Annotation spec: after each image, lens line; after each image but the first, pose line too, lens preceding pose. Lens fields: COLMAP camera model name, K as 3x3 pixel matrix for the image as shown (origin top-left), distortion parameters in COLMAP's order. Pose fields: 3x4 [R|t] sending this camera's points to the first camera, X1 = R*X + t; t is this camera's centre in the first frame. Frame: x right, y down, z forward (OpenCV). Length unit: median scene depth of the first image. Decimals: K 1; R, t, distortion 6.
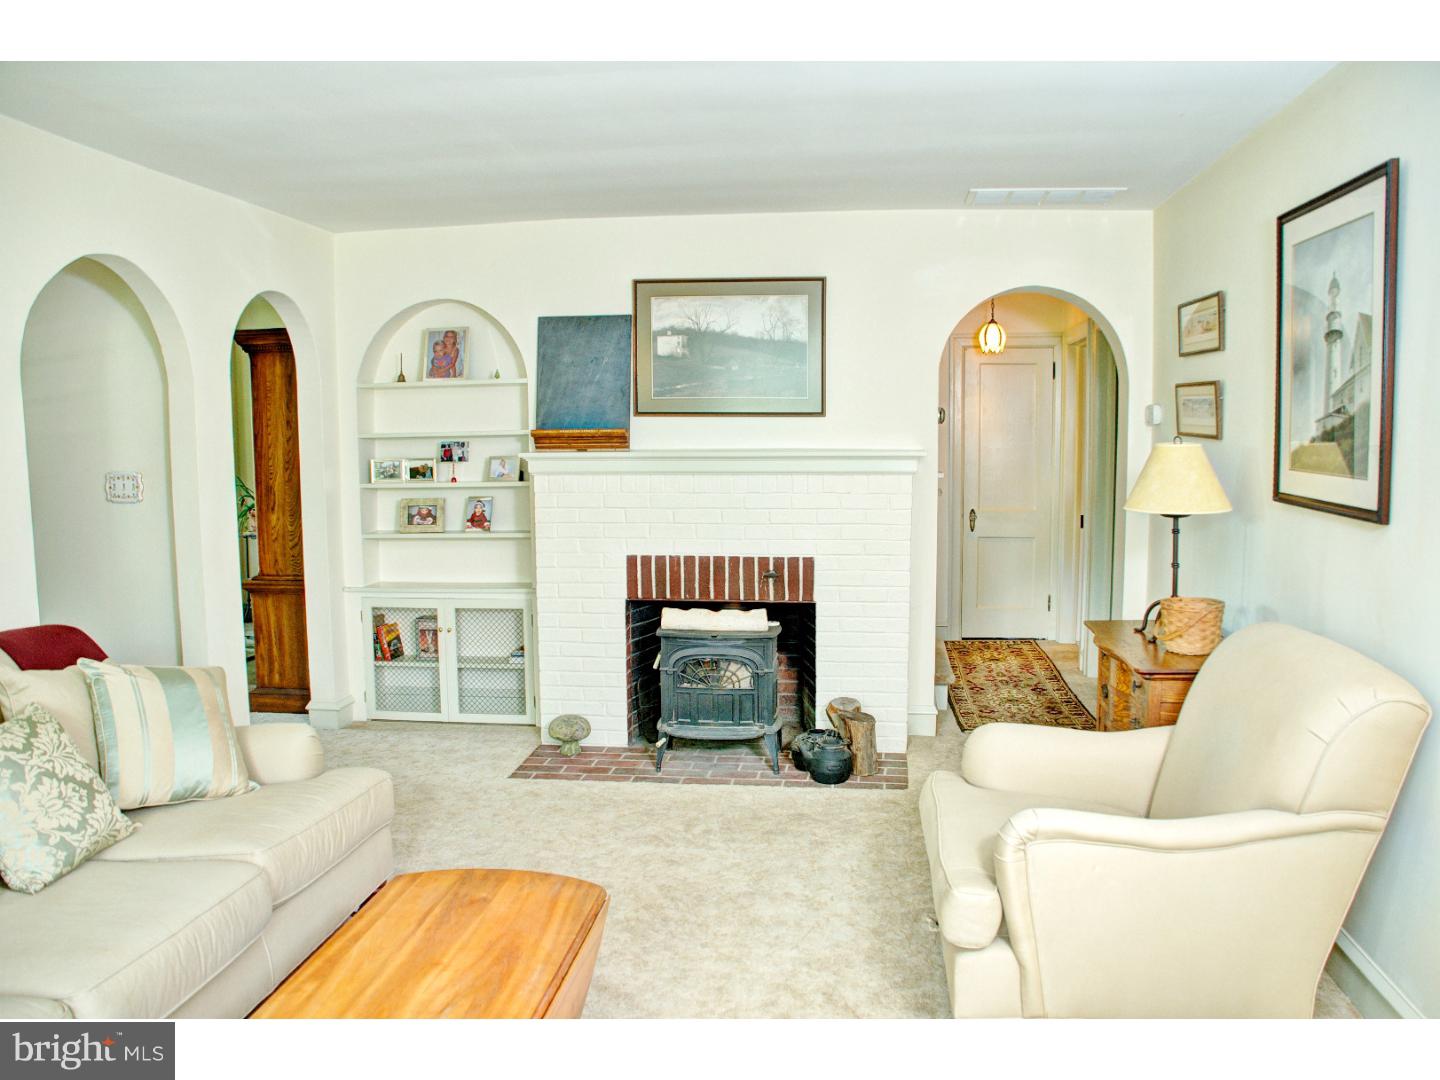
lens RADIAL K [[1180.4, 0, 721.2], [0, 1180.4, 540.8], [0, 0, 1]] dist [-0.126963, 0.079543]
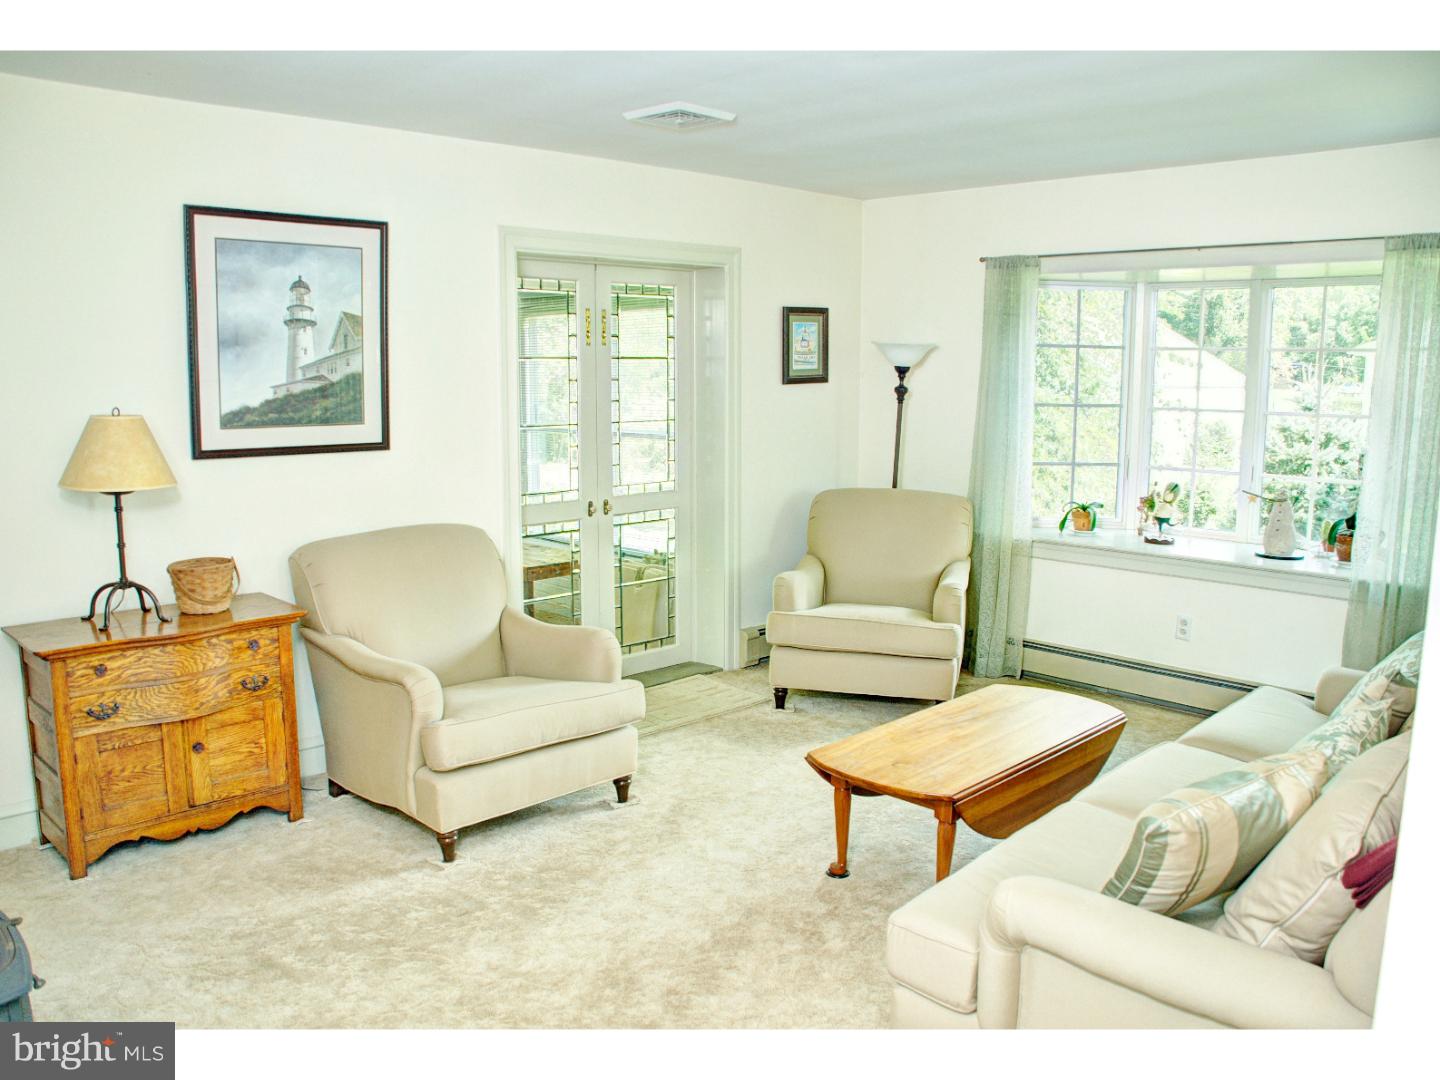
lens RADIAL K [[1180.4, 0, 719.7], [0, 1180.4, 542.0], [0, 0, 1]] dist [-0.126963, 0.079543]
pose [[-0.794969, -0.084427, 0.600747, -0.633873], [0.063528, 0.973238, 0.220842, -0.178389], [-0.603315, 0.213727, -0.768331, 1.625194]]
